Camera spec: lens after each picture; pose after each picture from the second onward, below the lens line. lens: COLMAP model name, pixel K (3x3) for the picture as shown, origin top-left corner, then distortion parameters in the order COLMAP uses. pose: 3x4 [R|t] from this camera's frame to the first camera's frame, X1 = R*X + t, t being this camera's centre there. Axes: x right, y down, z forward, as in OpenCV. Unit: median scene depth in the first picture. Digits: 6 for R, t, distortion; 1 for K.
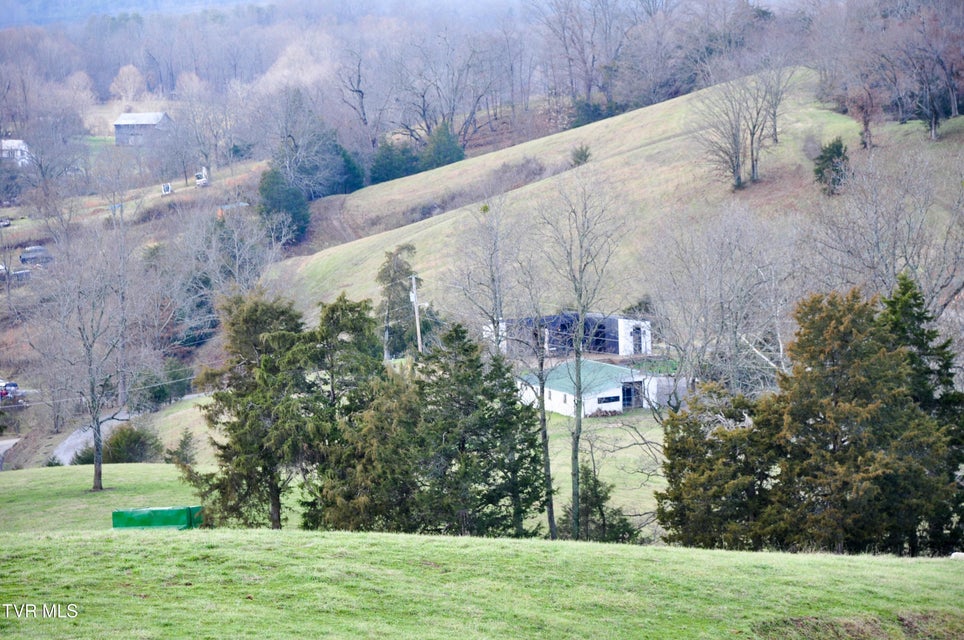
lens RADIAL K [[4357.5, 0, 480.9], [0, 4357.5, 320.5], [0, 0, 1]] dist [1.592164, 0.000000]
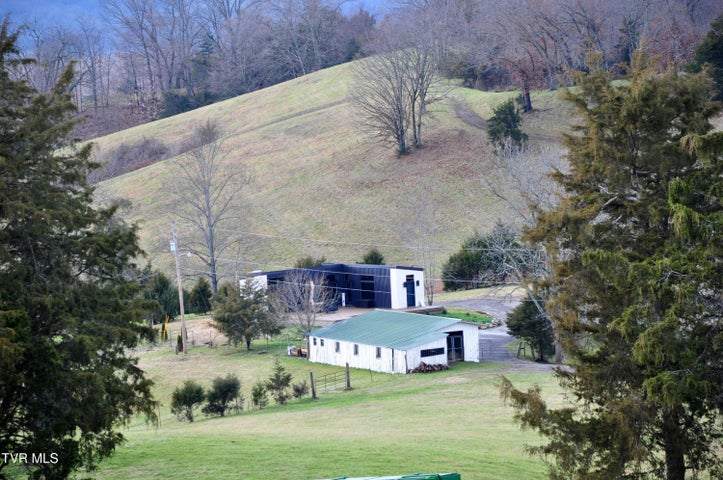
lens RADIAL K [[3441.0, 0, 363.1], [0, 3441.0, 240.9], [0, 0, 1]] dist [1.653148, 0.000000]
pose [[0.990897, -0.016592, 0.133593, -0.055147], [0.020217, 0.999462, -0.025824, 0.009654], [-0.133093, 0.028290, 0.990700, 0.227154]]
